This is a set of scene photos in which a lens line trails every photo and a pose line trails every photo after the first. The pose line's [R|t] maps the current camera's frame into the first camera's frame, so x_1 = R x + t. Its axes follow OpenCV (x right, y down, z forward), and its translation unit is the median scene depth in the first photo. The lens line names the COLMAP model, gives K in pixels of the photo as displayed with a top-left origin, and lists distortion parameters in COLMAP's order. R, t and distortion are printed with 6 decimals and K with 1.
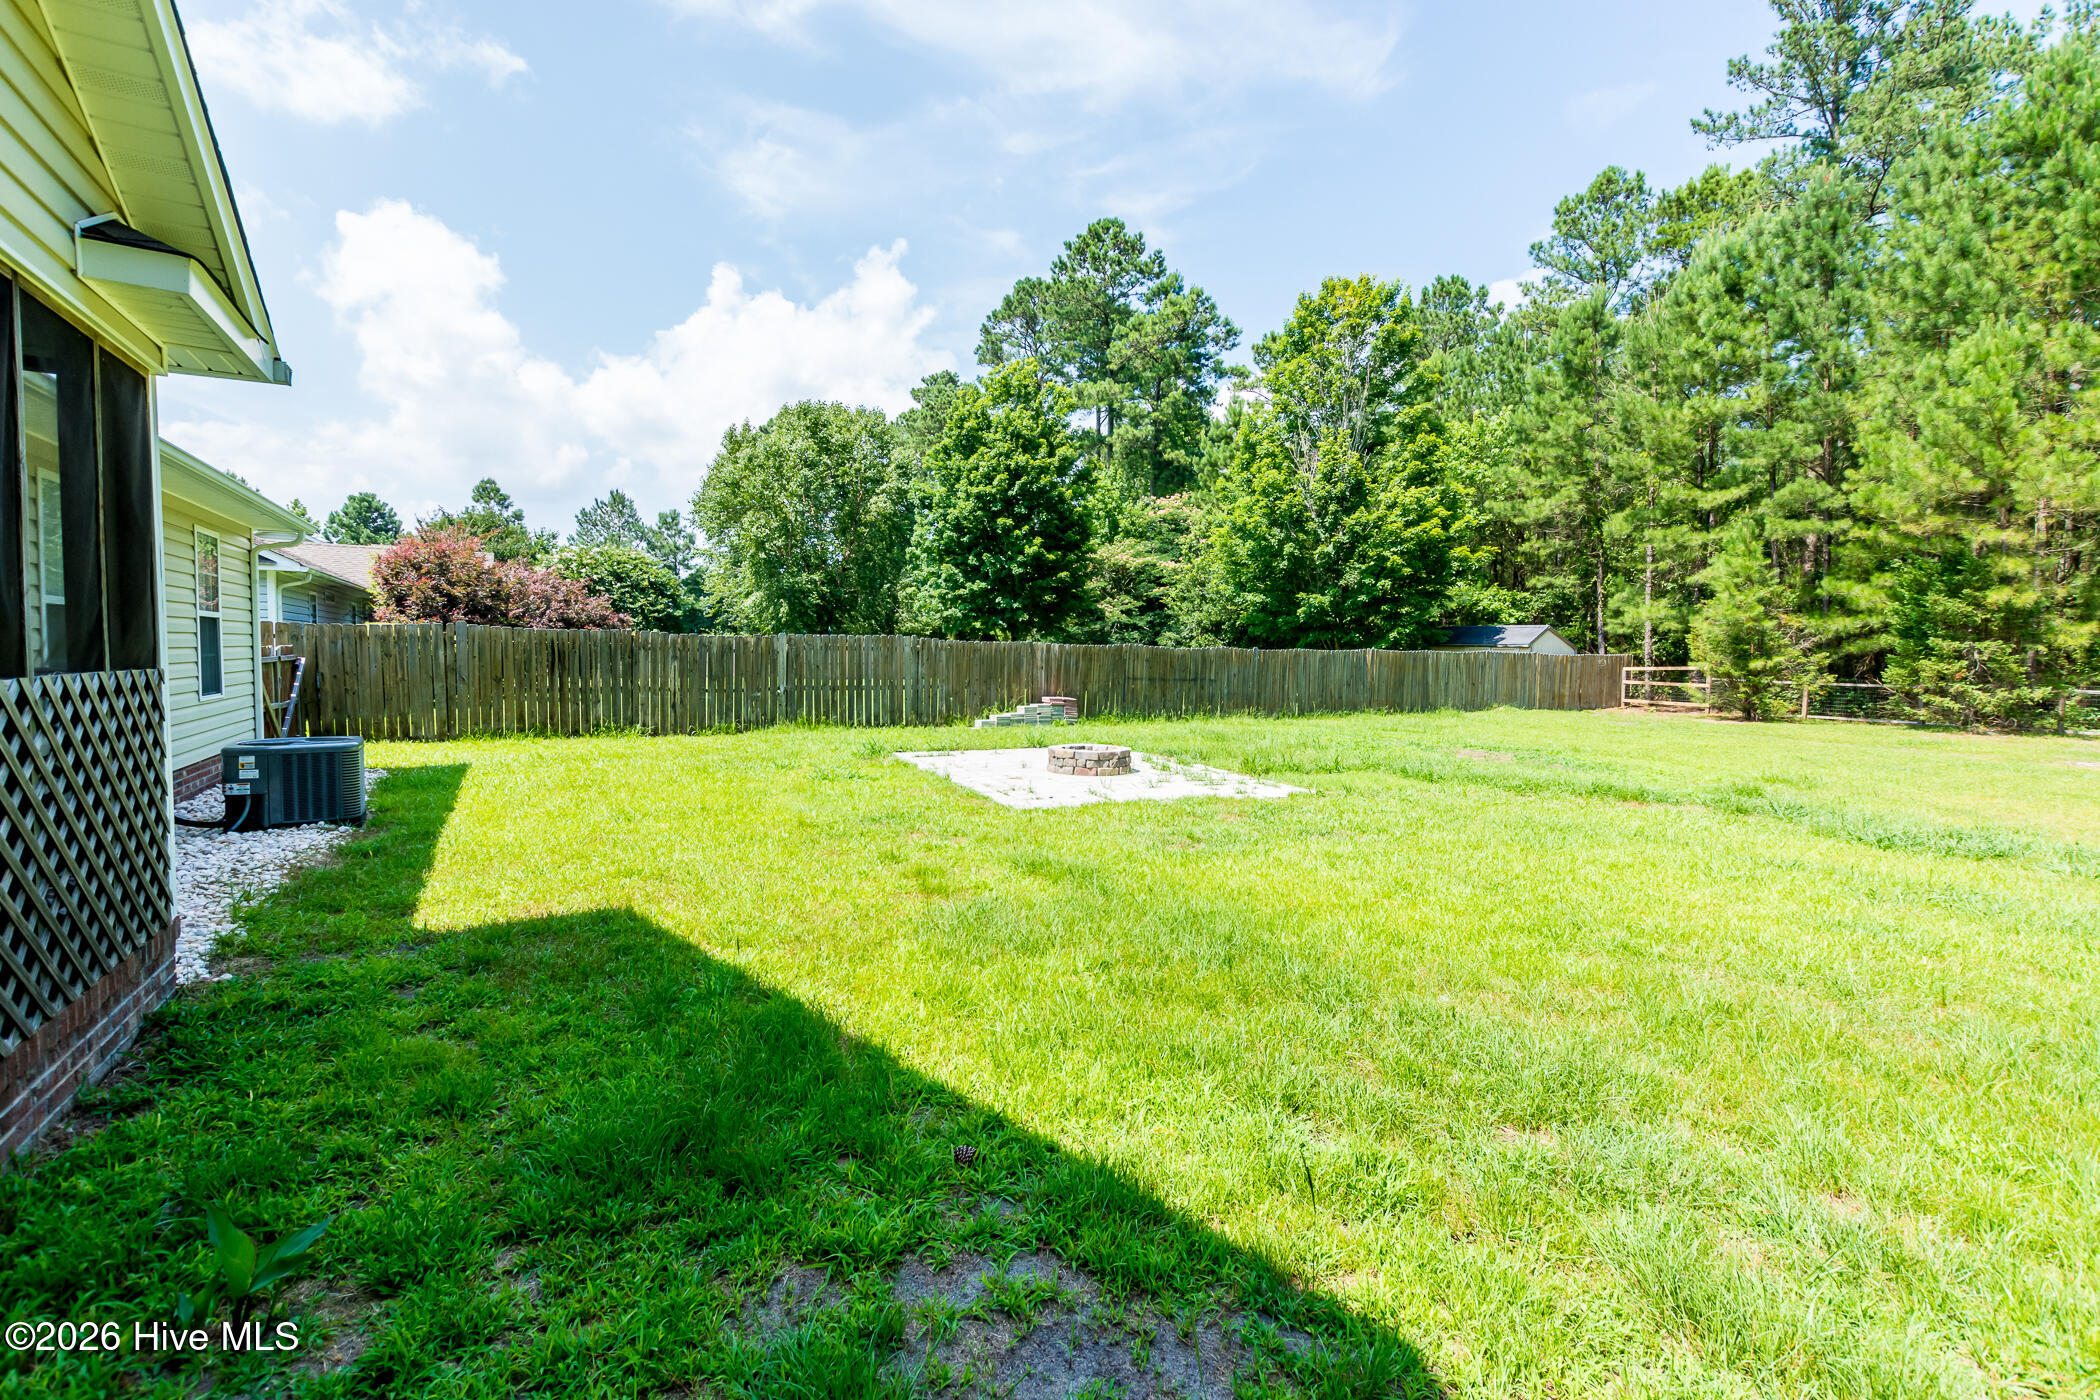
lens RADIAL K [[930.8, 0, 1046.9], [0, 930.8, 706.2], [0, 0, 1]] dist [0.003222, -0.001231]
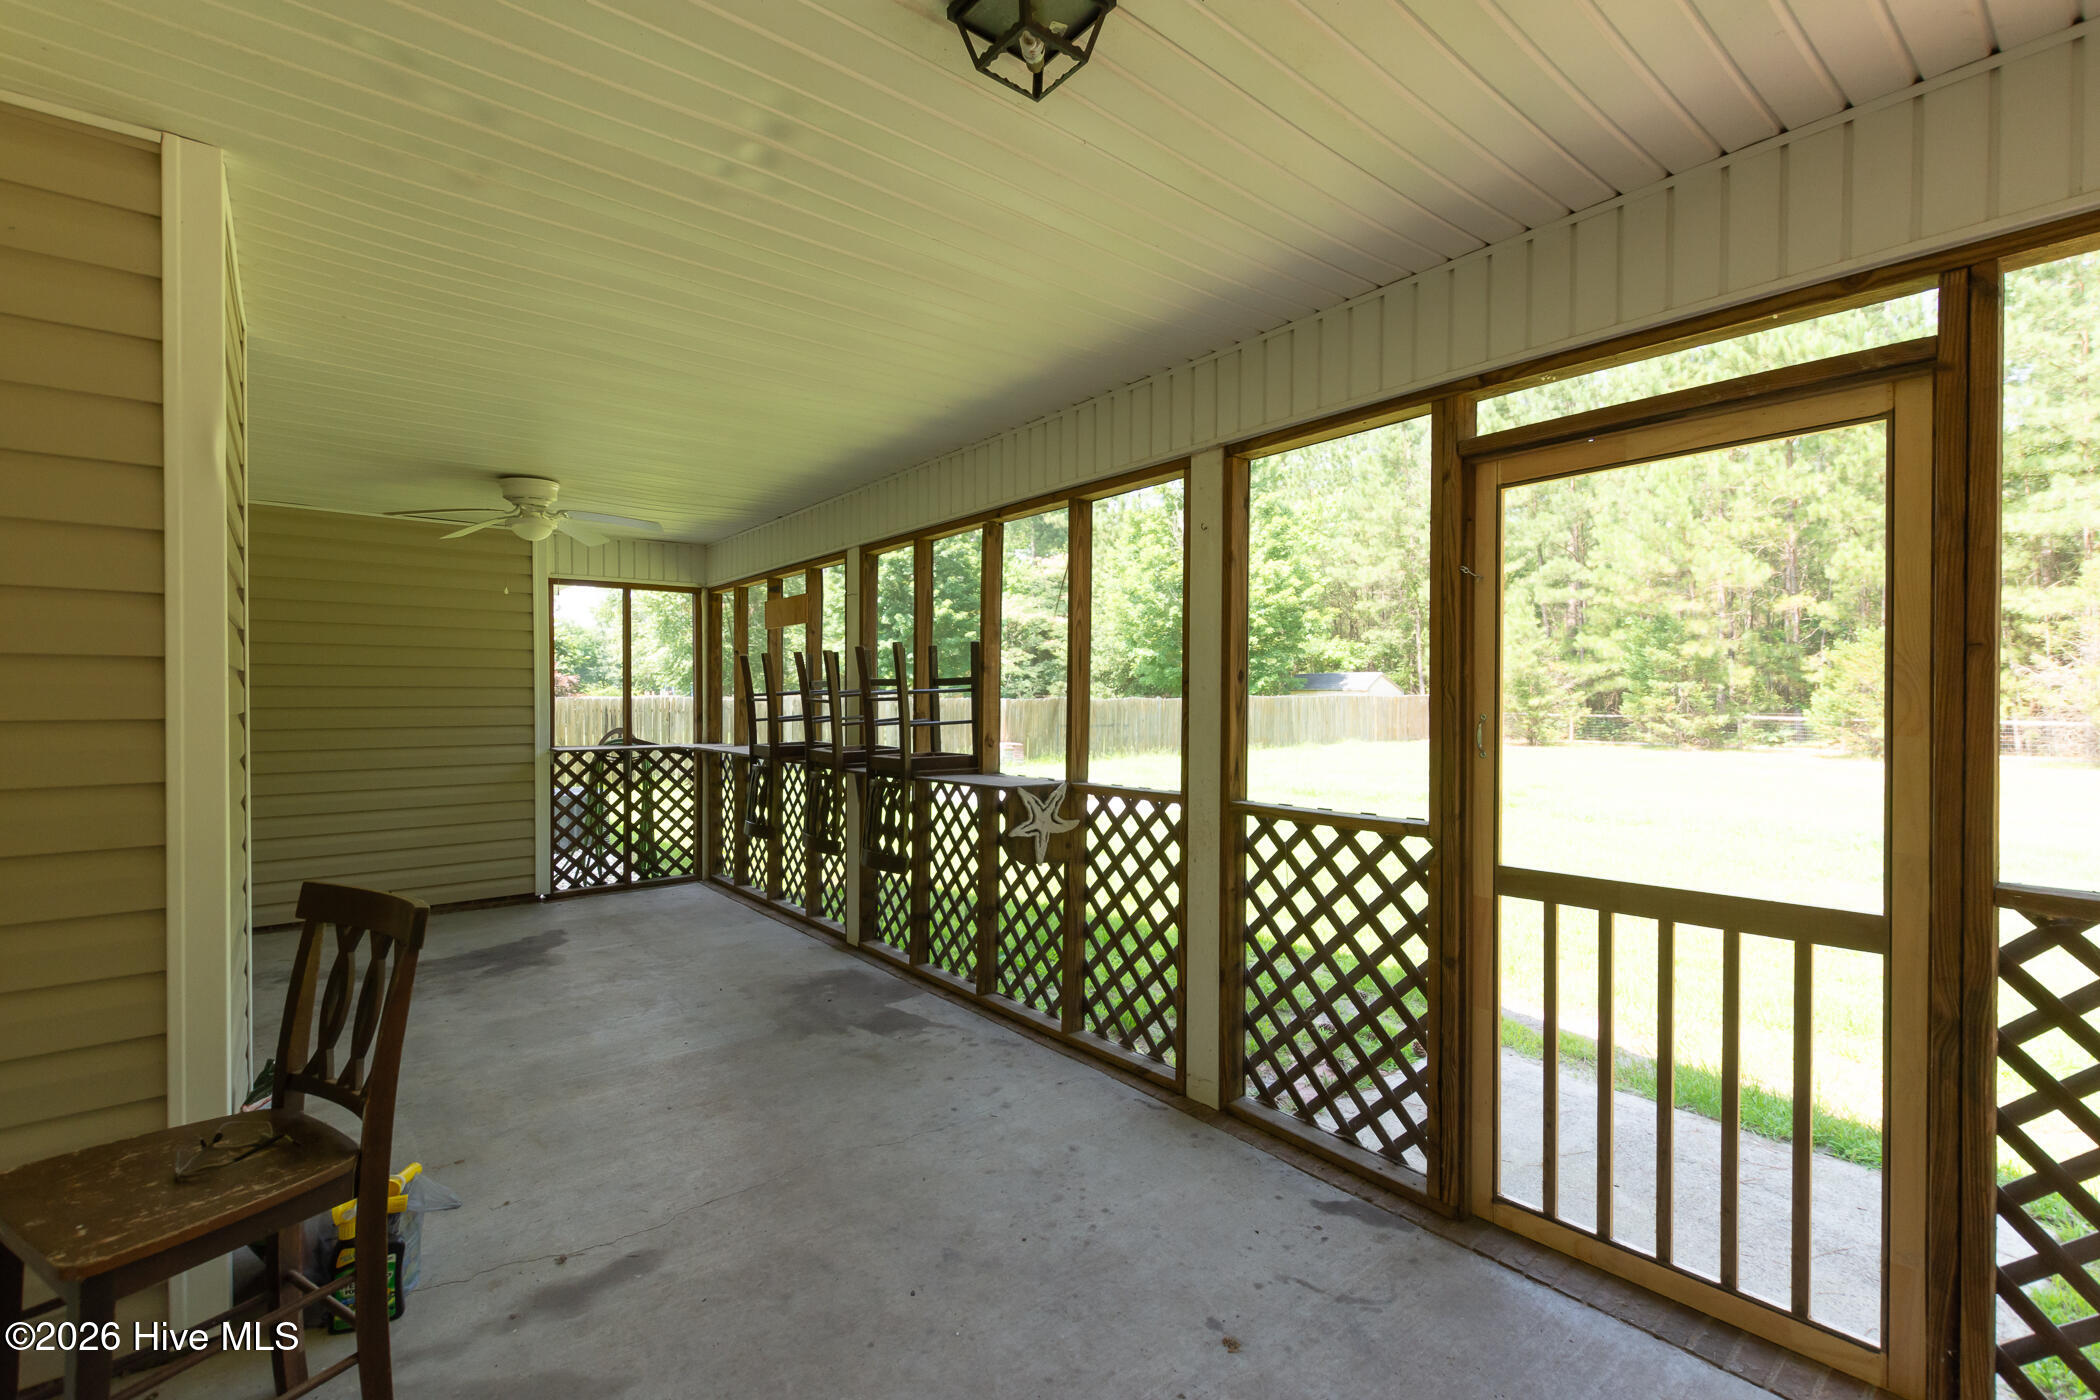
lens RADIAL K [[930.8, 0, 1052.3], [0, 930.8, 699.7], [0, 0, 1]] dist [0.003222, -0.001231]
pose [[0.987659, -0.020906, 0.155220, -0.085537], [0.029242, 0.998239, -0.051618, -0.000897], [-0.153867, 0.055520, 0.986530, -0.150354]]
